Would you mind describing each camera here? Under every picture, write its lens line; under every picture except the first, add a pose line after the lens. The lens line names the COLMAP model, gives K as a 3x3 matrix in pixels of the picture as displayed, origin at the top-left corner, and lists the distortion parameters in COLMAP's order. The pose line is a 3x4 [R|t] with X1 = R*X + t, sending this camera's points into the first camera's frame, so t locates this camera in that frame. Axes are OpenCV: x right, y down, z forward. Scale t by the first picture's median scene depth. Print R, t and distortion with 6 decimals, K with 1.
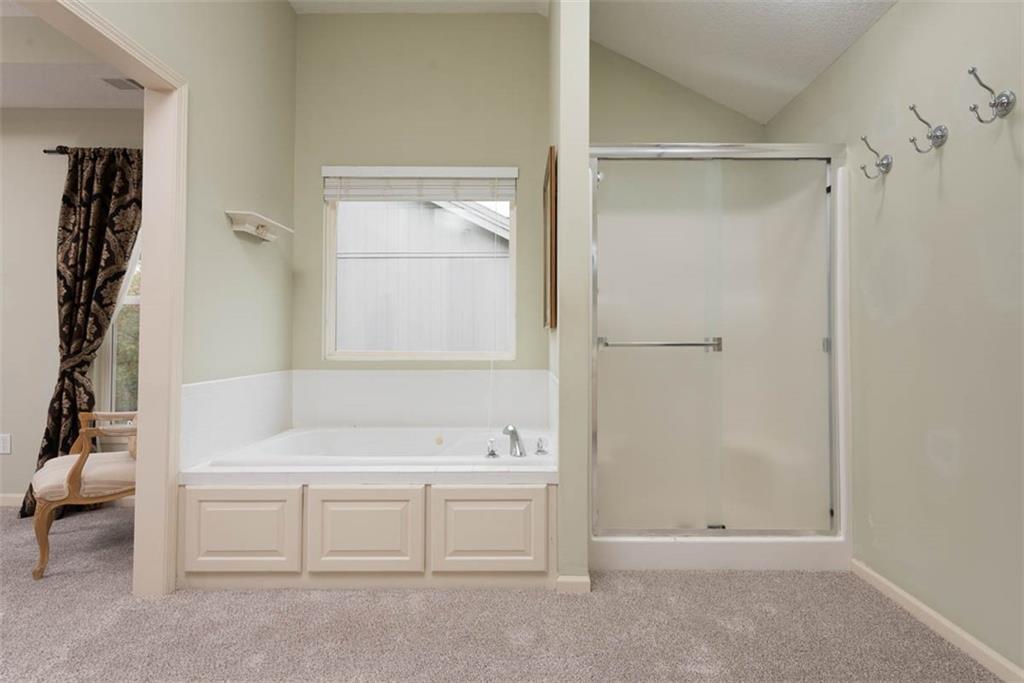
lens RADIAL K [[526.4, 0, 521.9], [0, 526.4, 330.8], [0, 0, 1]] dist [0.012337, -0.002631]
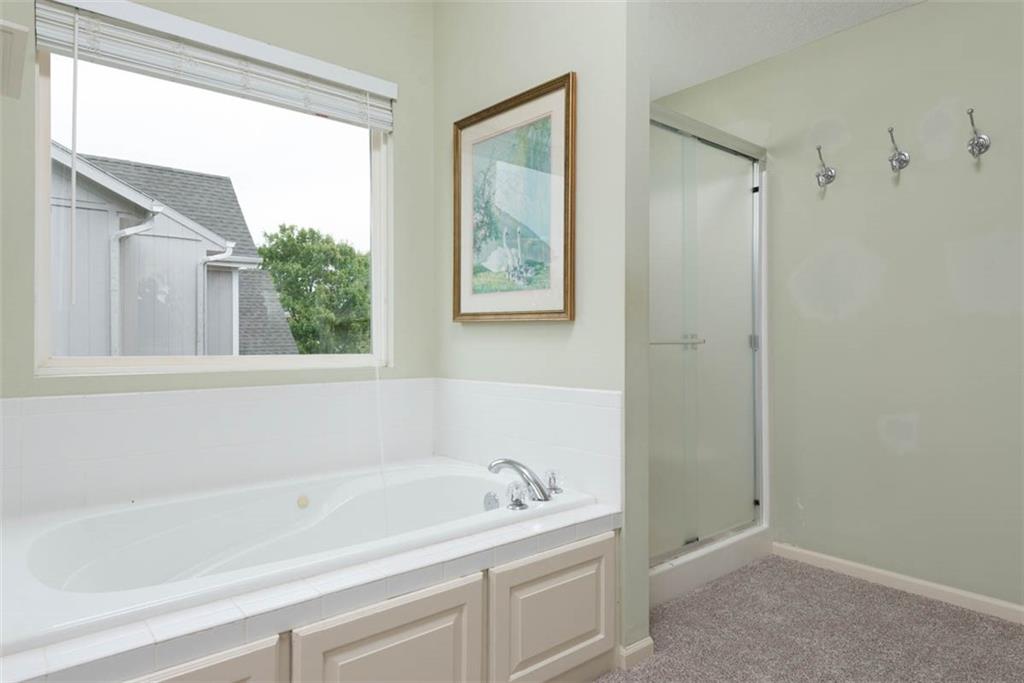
lens RADIAL K [[608.2, 0, 513.3], [0, 608.2, 341.2], [0, 0, 1]] dist [0.003981, -0.000962]
pose [[0.769626, -0.003285, 0.638487, -0.546714], [-0.014235, 0.999650, 0.022303, 0.005865], [-0.638336, -0.026254, 0.769310, 0.394275]]
